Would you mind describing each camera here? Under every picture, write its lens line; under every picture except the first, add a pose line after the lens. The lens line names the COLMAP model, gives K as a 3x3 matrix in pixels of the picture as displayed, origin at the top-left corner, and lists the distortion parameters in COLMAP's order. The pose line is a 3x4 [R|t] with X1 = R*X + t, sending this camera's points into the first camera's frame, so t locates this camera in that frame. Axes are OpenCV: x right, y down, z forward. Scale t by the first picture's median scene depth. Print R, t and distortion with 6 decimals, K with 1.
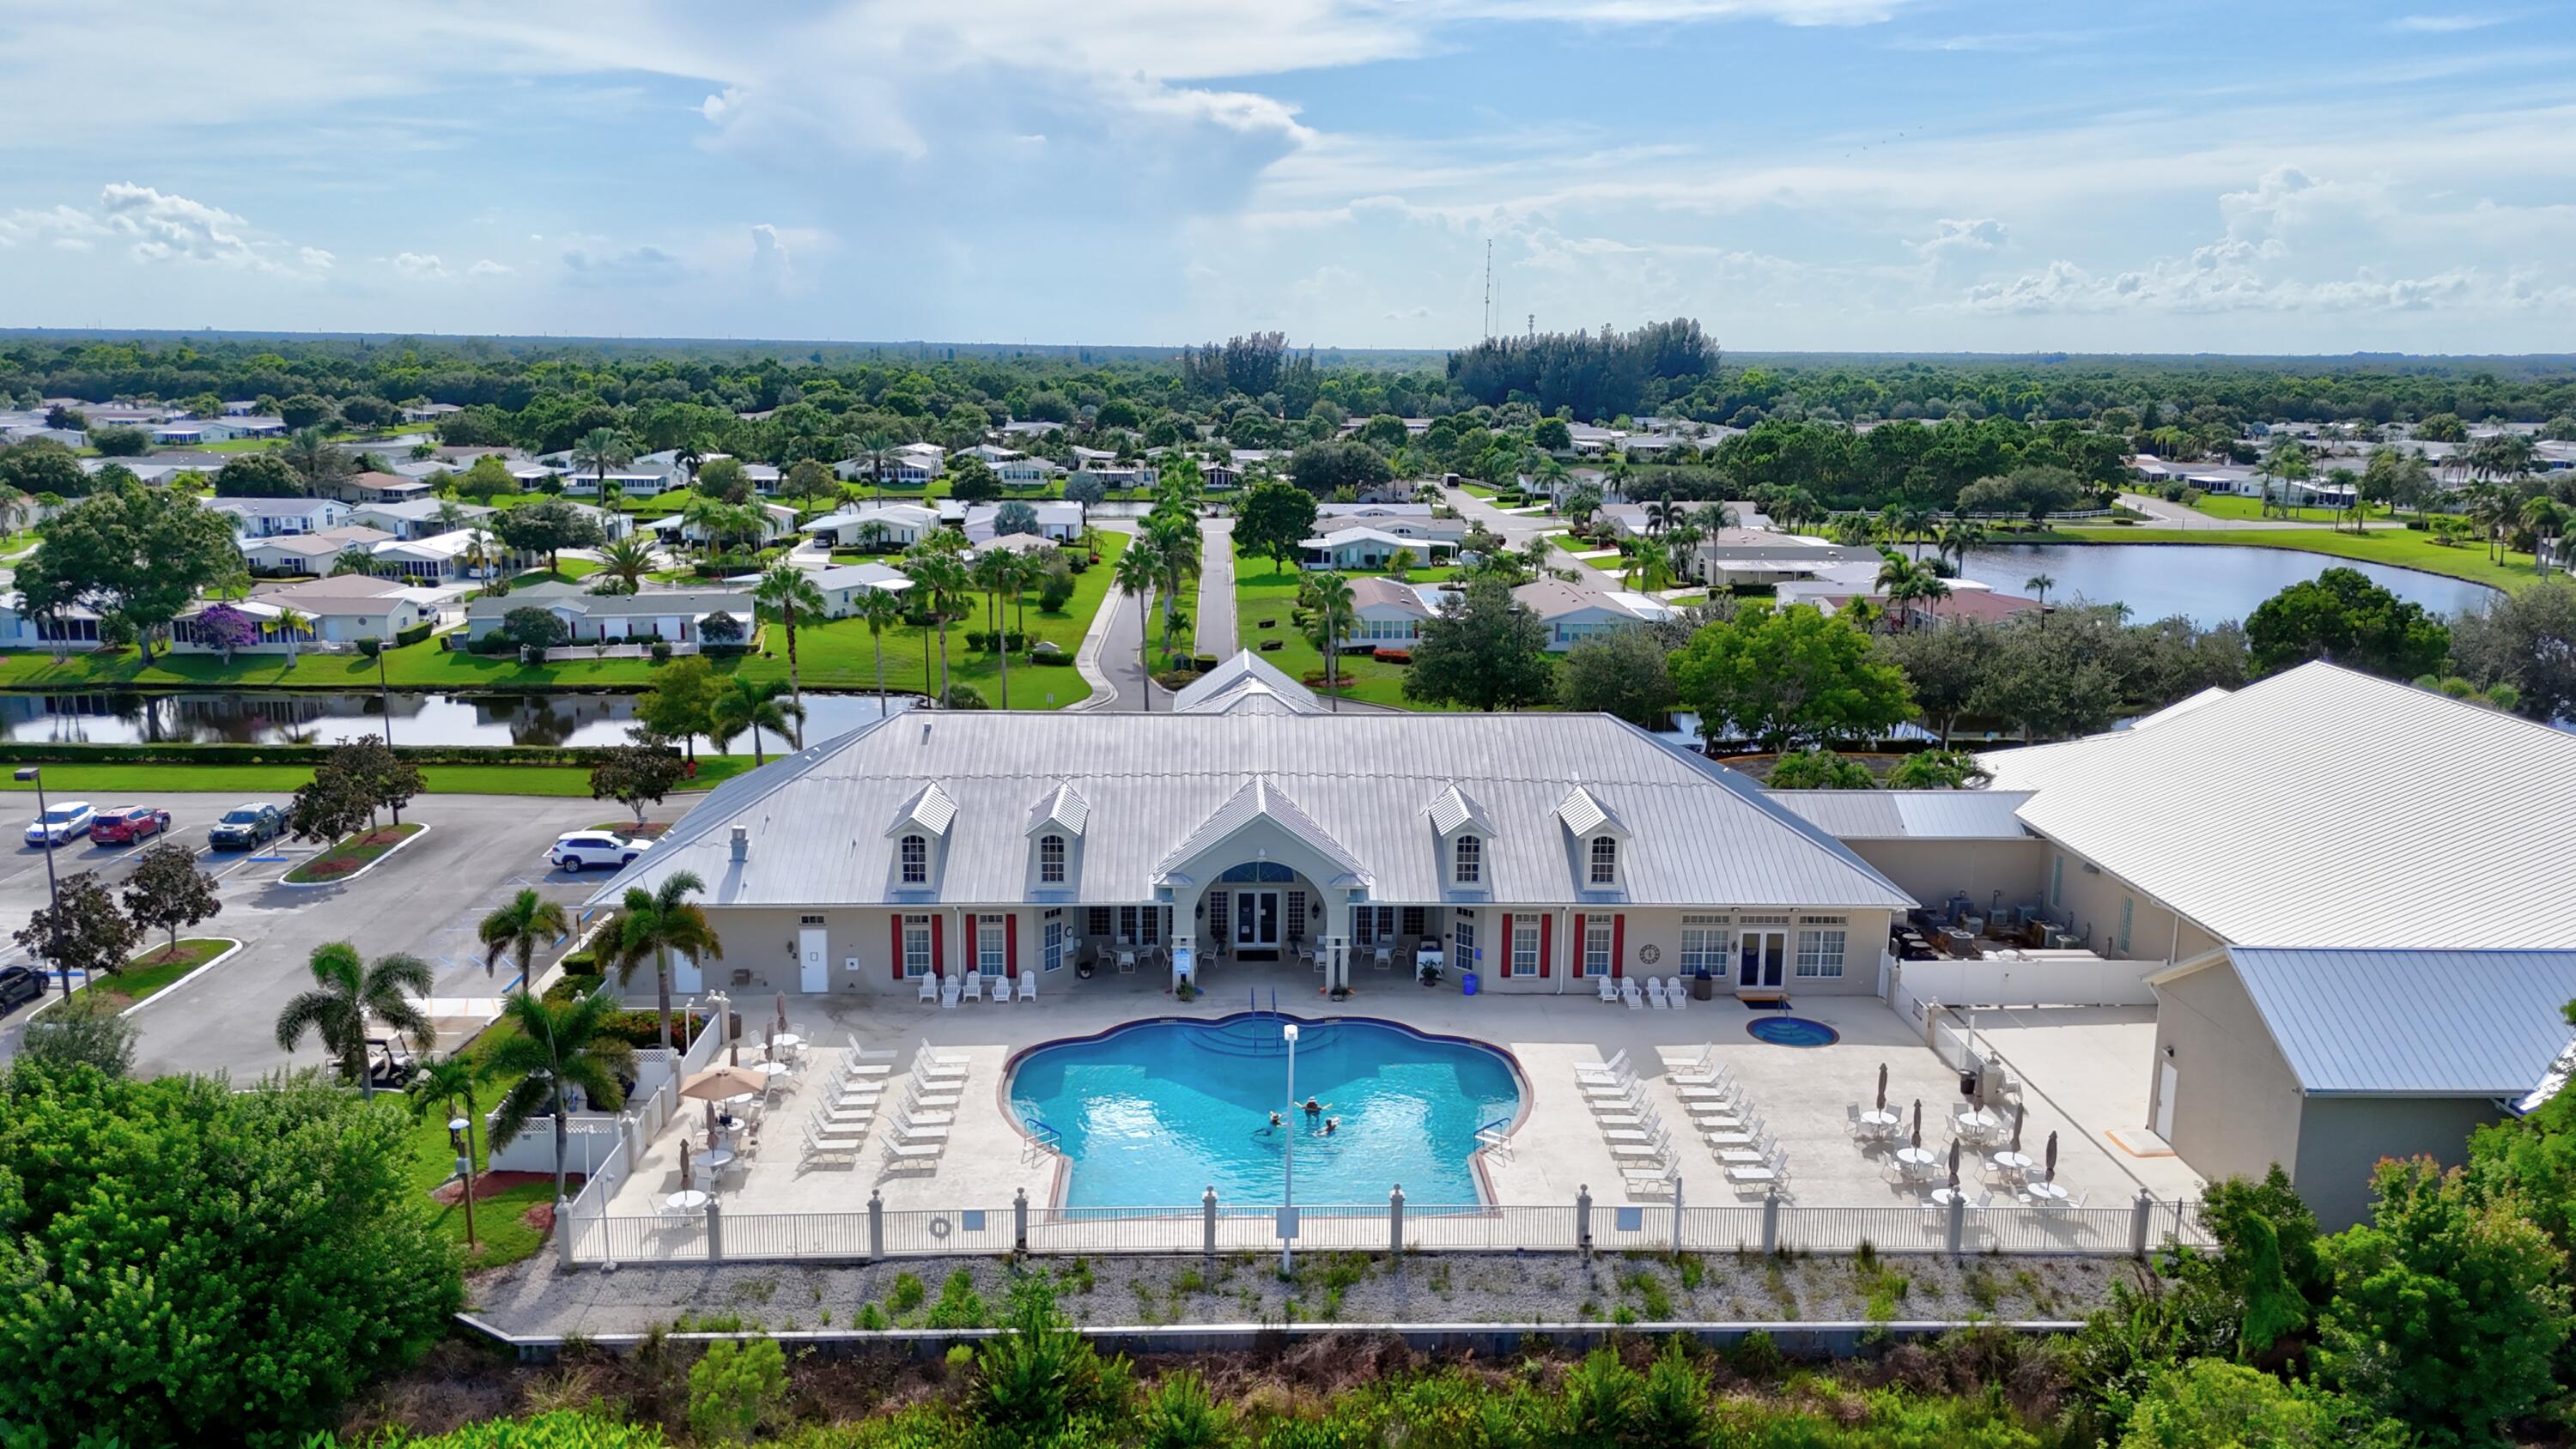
lens RADIAL K [[1902.1, 0, 1278.0], [0, 1902.1, 726.6], [0, 0, 1]] dist [0.076930, -0.072229]
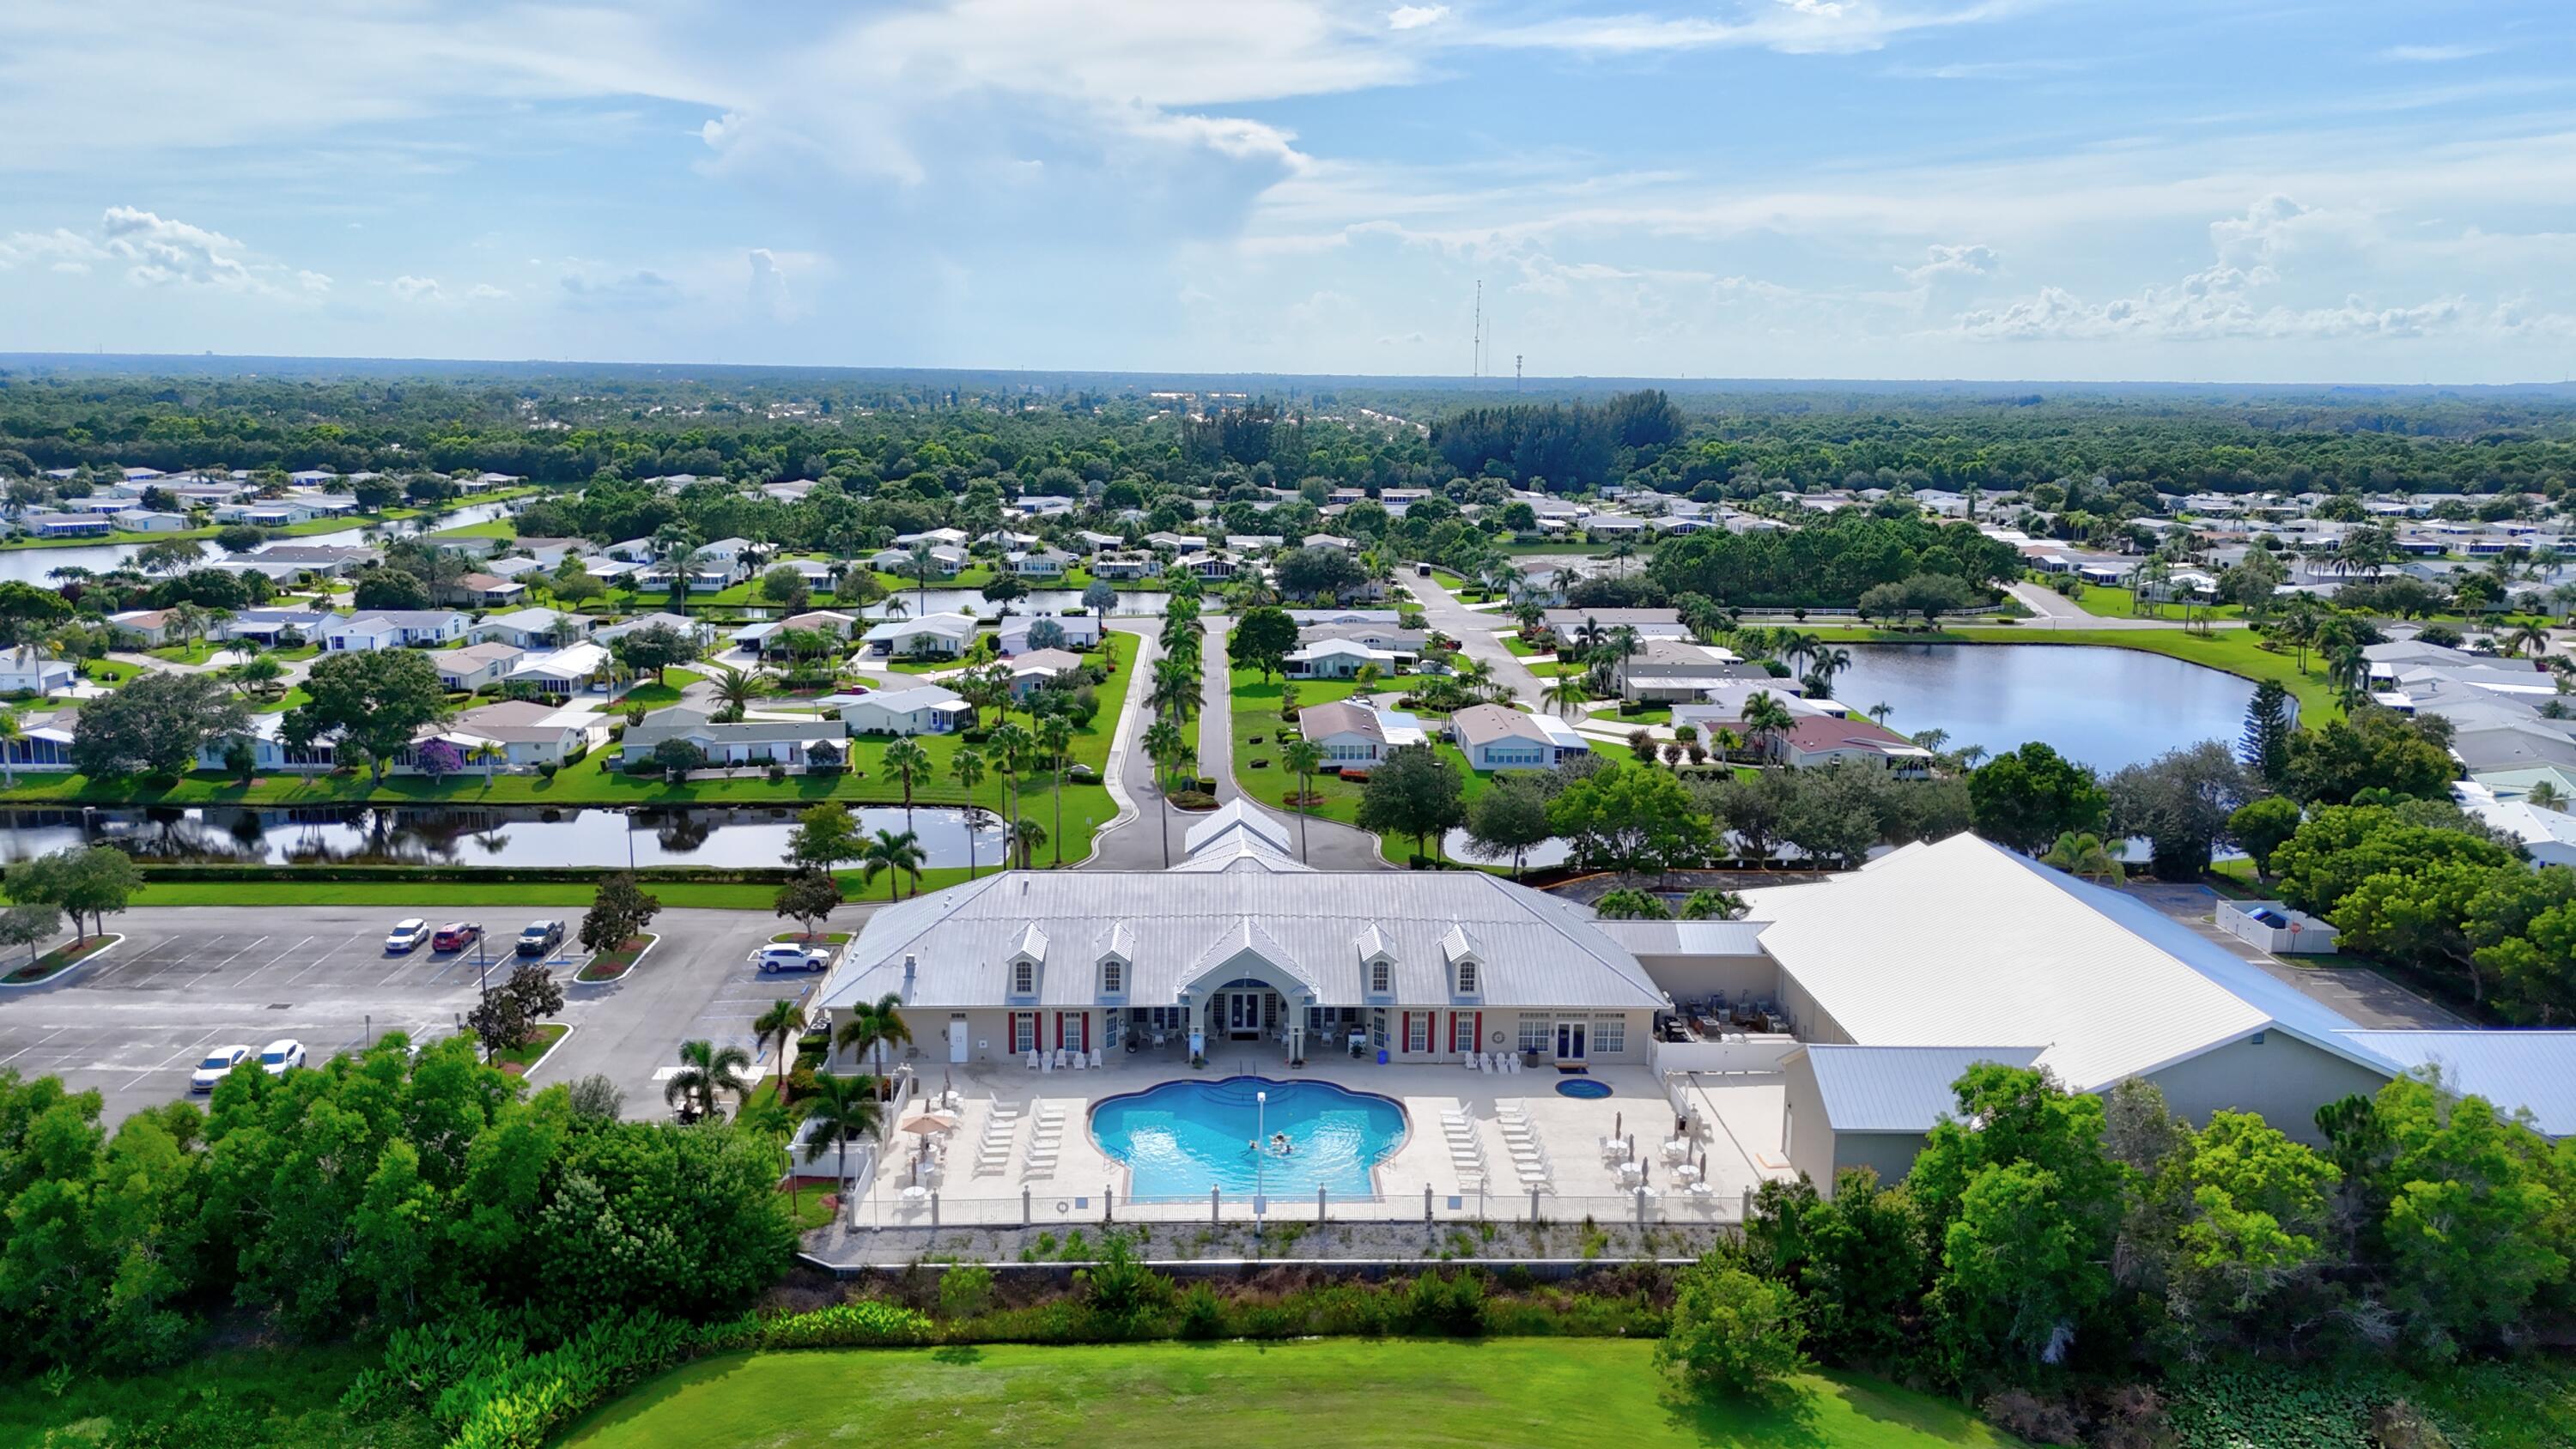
lens RADIAL K [[1902.1, 0, 1290.7], [0, 1902.1, 725.0], [0, 0, 1]] dist [0.076930, -0.072229]
pose [[0.999947, 0.003382, 0.009730, 0.005119], [-0.003260, 0.999917, -0.012463, -0.055100], [-0.009771, 0.012431, 0.999875, -0.262604]]
